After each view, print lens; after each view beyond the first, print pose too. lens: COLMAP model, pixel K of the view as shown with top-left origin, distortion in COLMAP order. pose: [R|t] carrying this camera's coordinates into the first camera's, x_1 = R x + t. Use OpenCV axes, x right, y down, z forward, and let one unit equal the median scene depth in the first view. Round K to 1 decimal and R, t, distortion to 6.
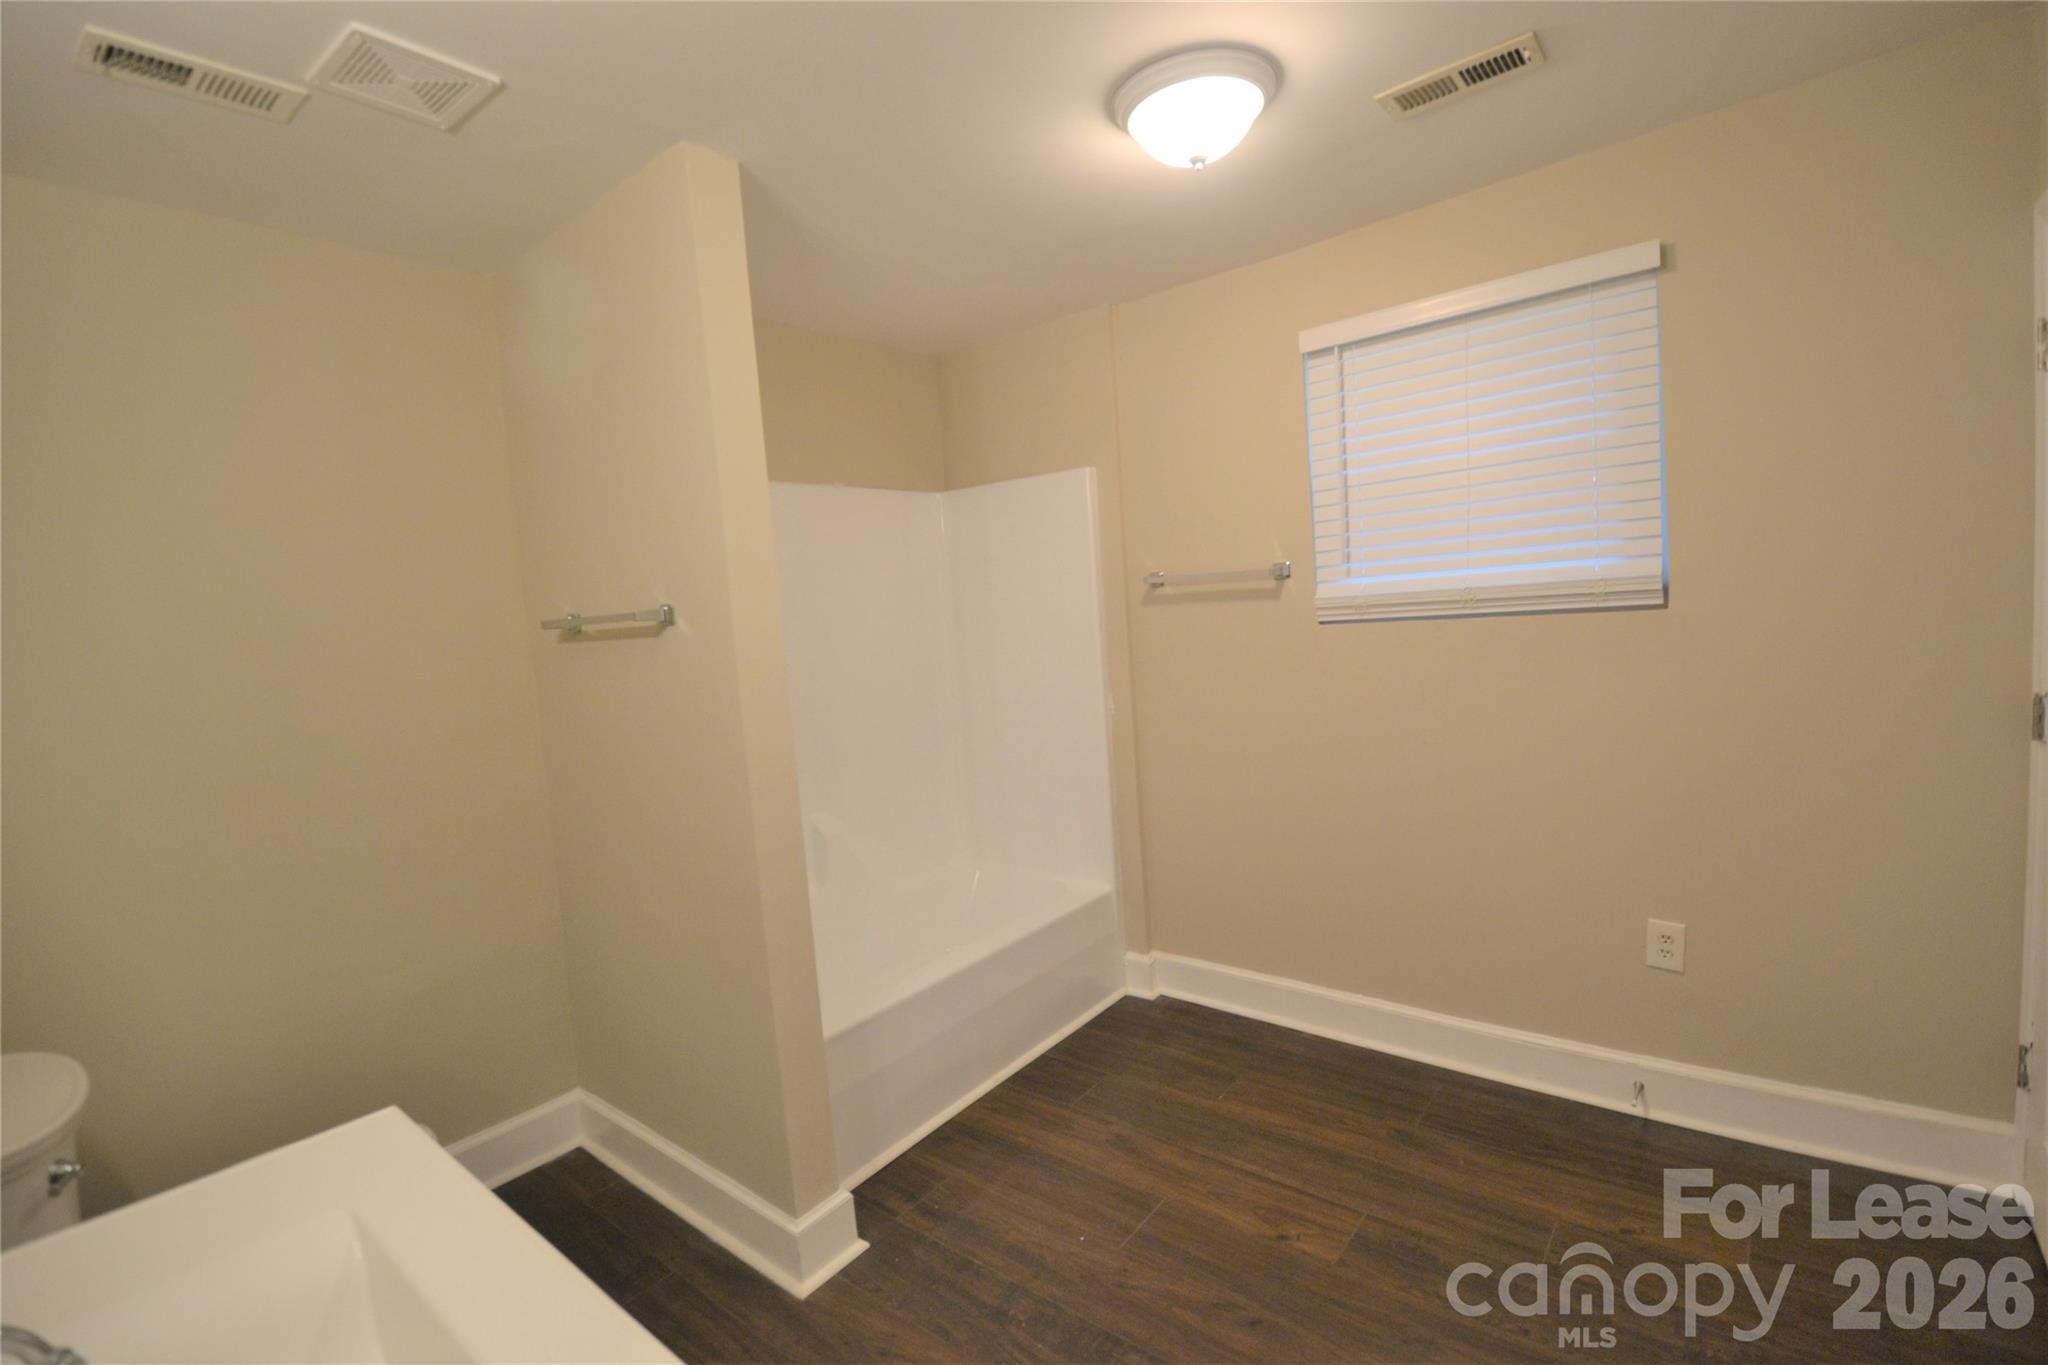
lens RADIAL K [[898.2, 0, 1024.0], [0, 898.2, 682.5], [0, 0, 1]] dist [-0.000194, -0.000064]
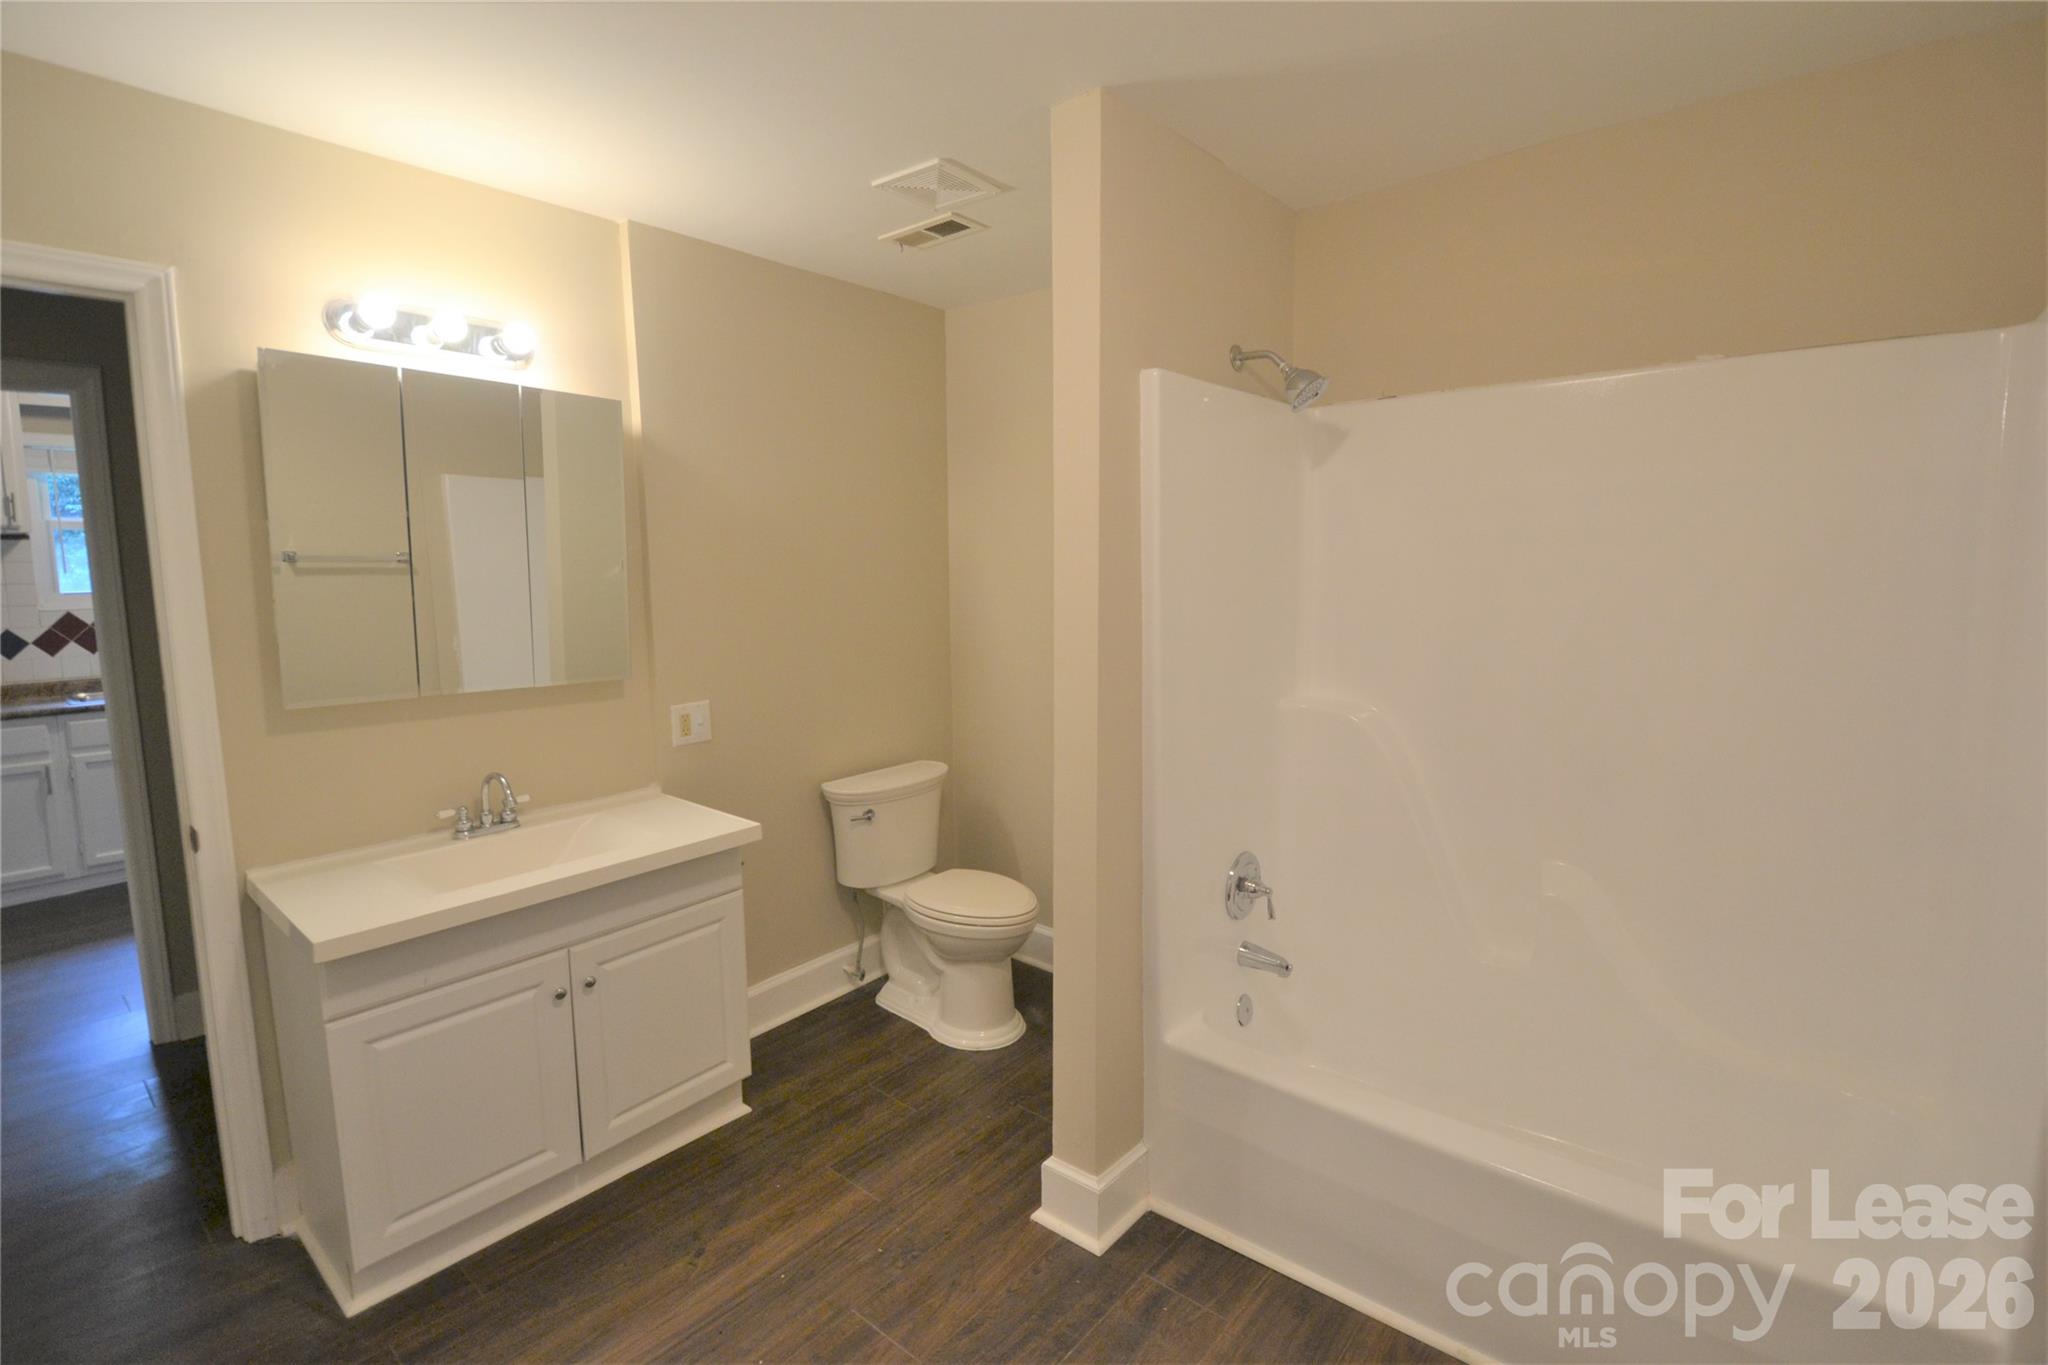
lens RADIAL K [[916.8, 0, 1026.7], [0, 916.8, 667.0], [0, 0, 1]] dist [-0.000474, -0.000123]
pose [[0.008898, 0.169433, -0.985501, 0.642955], [-0.097552, 0.980987, 0.167776, -0.116858], [0.995191, 0.094645, 0.025258, 0.827546]]
